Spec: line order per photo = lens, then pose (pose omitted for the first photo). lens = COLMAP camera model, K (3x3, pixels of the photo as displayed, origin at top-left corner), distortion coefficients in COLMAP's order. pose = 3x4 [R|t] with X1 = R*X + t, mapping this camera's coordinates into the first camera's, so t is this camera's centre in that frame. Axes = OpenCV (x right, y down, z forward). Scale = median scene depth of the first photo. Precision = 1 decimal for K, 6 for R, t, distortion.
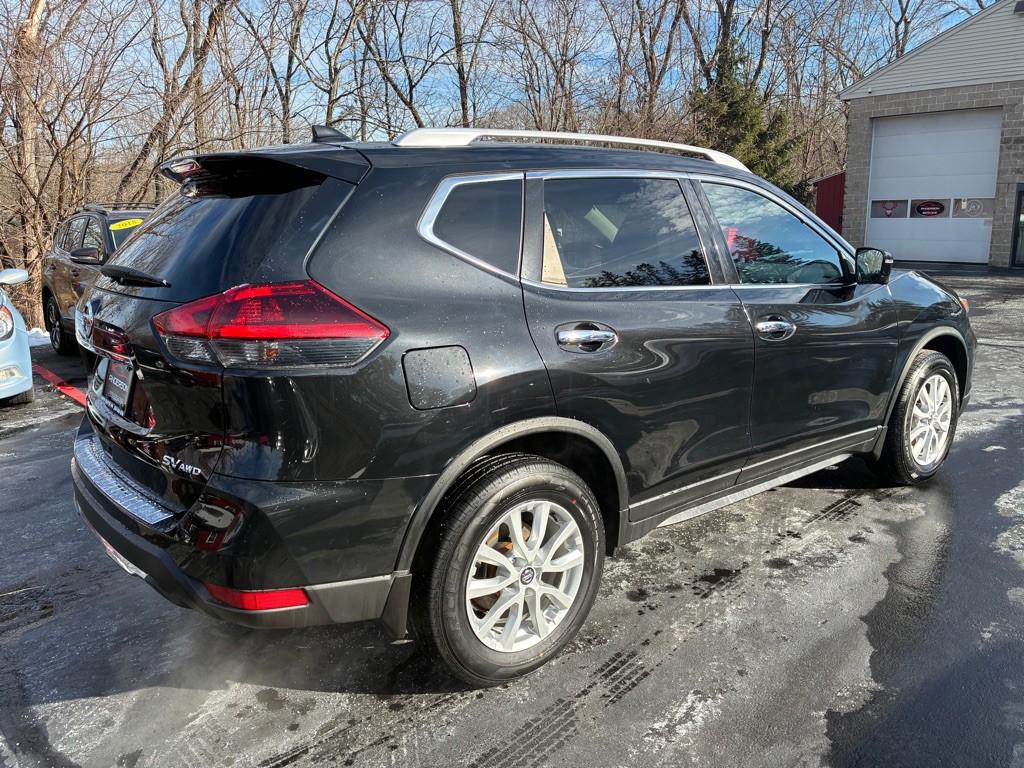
lens RADIAL K [[777.2, 0, 514.6], [0, 777.2, 380.1], [0, 0, 1]] dist [0.055060, -0.074512]
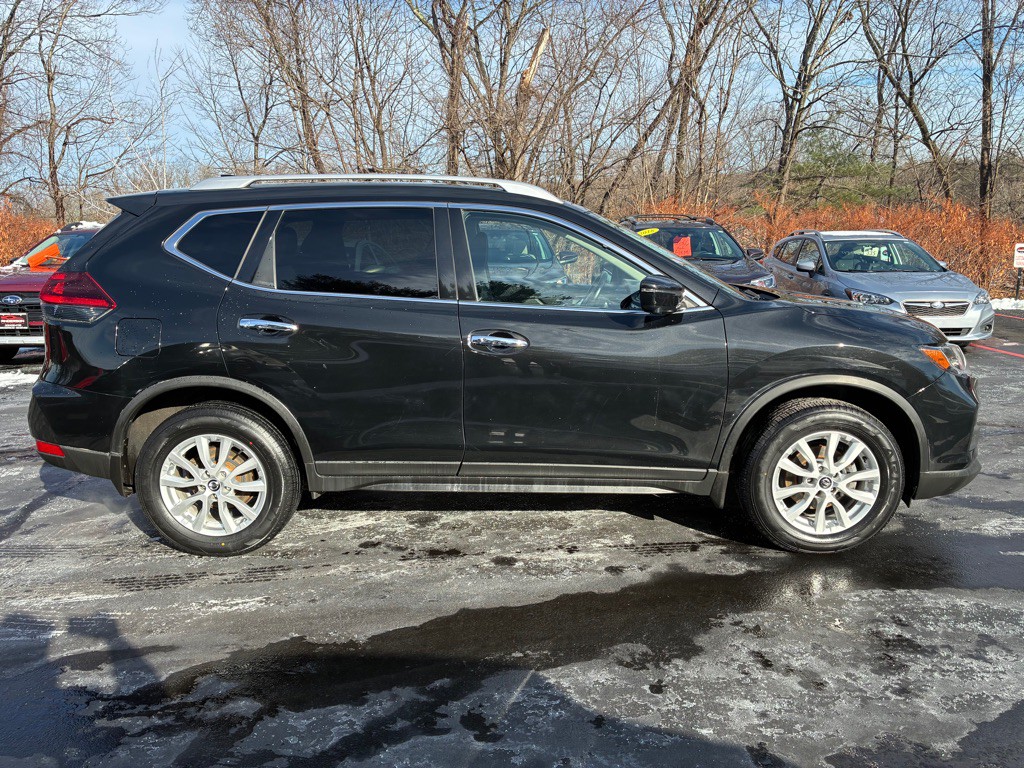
lens RADIAL K [[777.2, 0, 513.6], [0, 777.2, 388.1], [0, 0, 1]] dist [0.055060, -0.074512]
pose [[0.772879, 0.140549, -0.618792, 0.132857], [-0.140076, 0.988895, 0.049656, -0.007870], [0.618899, 0.048300, 0.783984, 0.019913]]
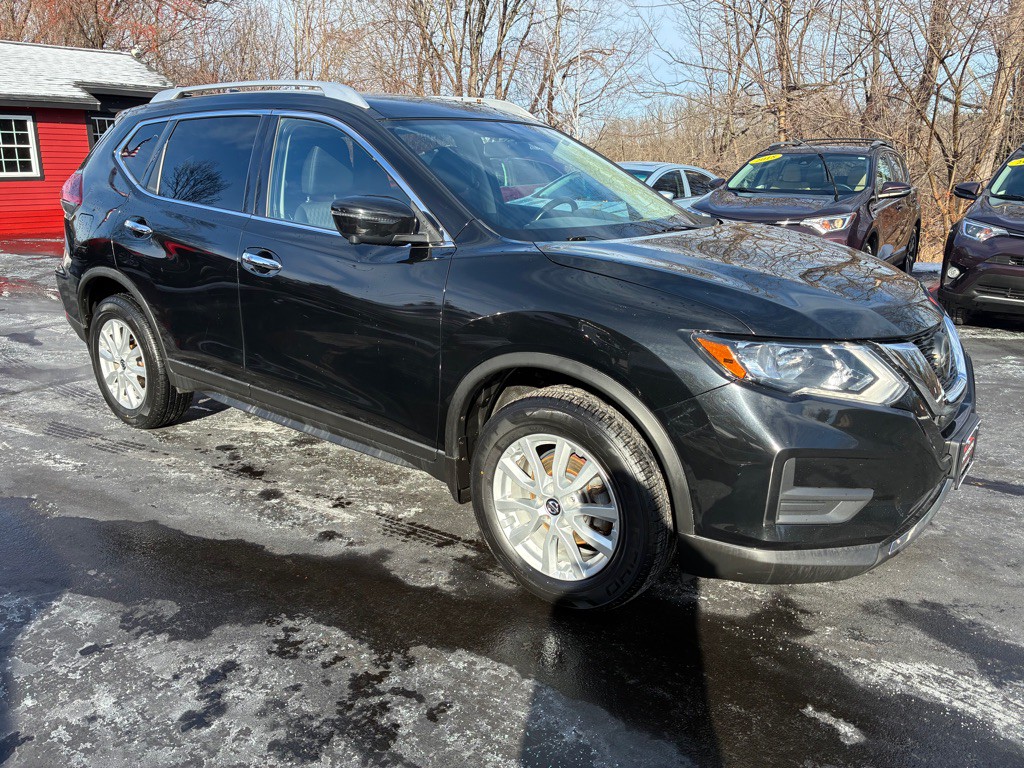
lens RADIAL K [[777.2, 0, 518.7], [0, 777.2, 384.6], [0, 0, 1]] dist [0.055060, -0.074512]
pose [[0.228927, 0.294412, -0.927854, 0.179981], [-0.219514, 0.944229, 0.245448, -0.031081], [0.948370, 0.147488, 0.280787, 0.135015]]
